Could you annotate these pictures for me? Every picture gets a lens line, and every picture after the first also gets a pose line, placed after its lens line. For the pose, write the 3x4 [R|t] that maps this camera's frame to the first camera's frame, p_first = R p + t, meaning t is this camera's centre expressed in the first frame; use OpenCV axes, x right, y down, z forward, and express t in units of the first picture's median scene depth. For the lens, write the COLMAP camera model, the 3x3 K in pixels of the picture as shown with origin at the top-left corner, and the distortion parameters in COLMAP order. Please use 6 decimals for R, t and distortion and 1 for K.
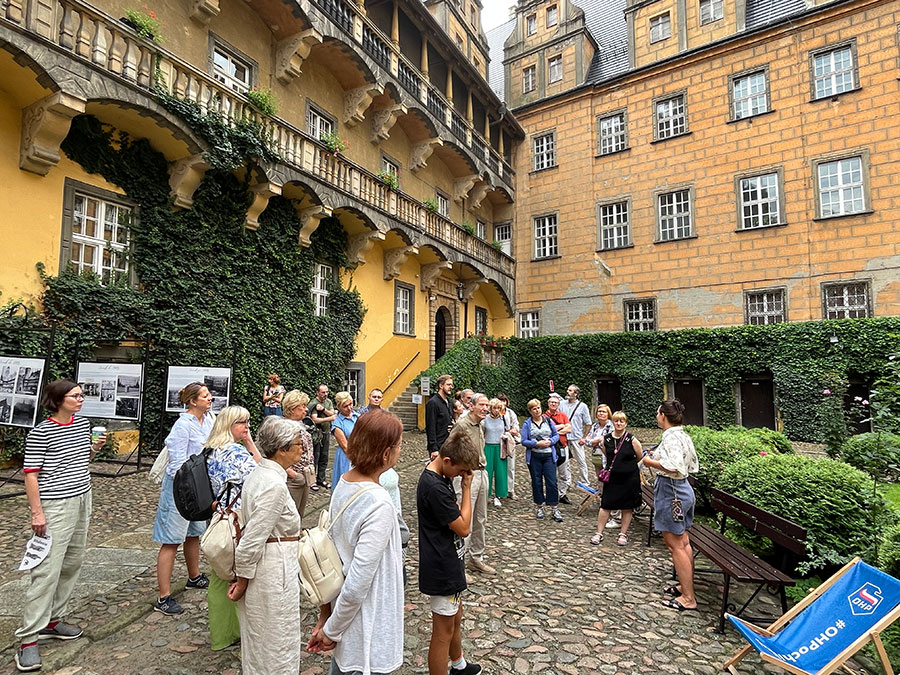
lens RADIAL K [[494.2, 0, 450.0], [0, 494.2, 337.5], [0, 0, 1]] dist [0.003277, -0.000853]
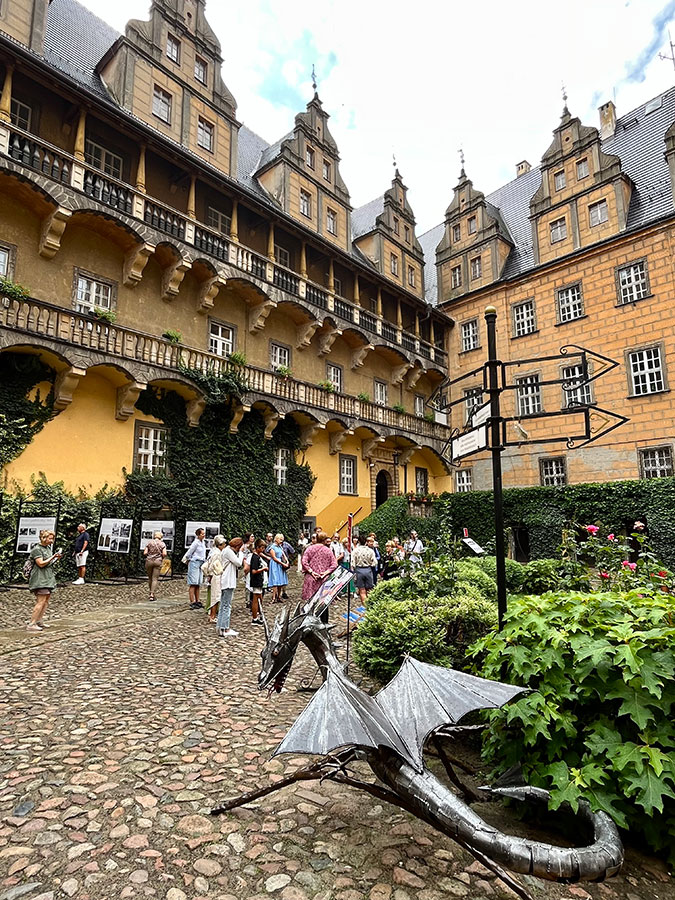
lens RADIAL K [[494.2, 0, 337.5], [0, 494.2, 450.0], [0, 0, 1]] dist [0.003277, -0.000853]
pose [[0.975938, -0.043779, -0.213608, 0.166492], [0.027681, 0.996586, -0.077781, -0.021794], [0.216284, 0.069996, 0.973818, -0.298836]]
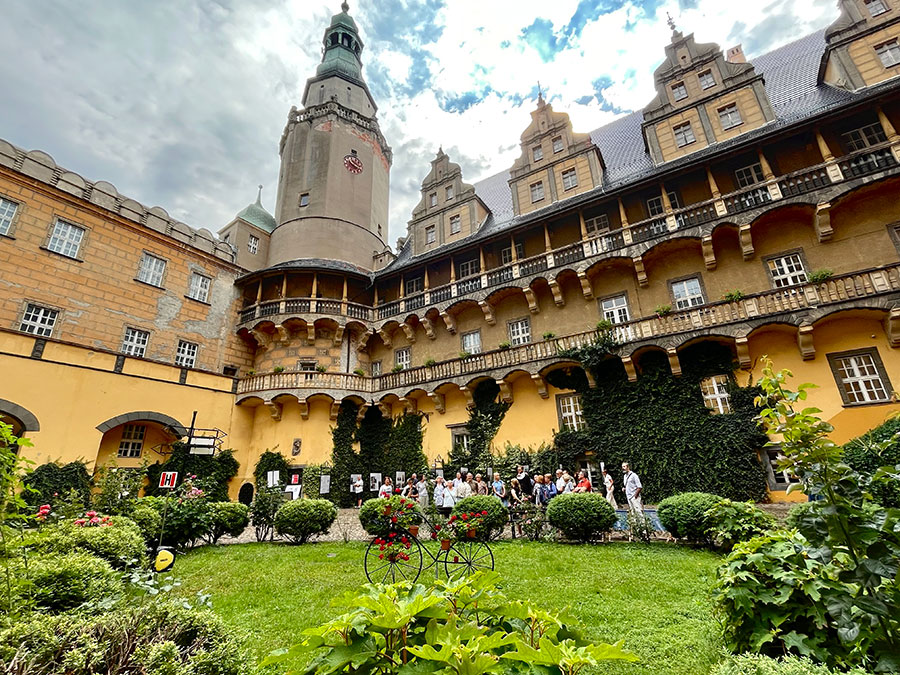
lens RADIAL K [[410.8, 0, 450.0], [0, 410.8, 337.5], [0, 0, 1]] dist [0.001600, -0.000032]
pose [[-0.030768, -0.353582, -0.934897, 0.715236], [0.122853, 0.926910, -0.354604, 0.057484], [0.991948, -0.125766, 0.014919, 0.204003]]
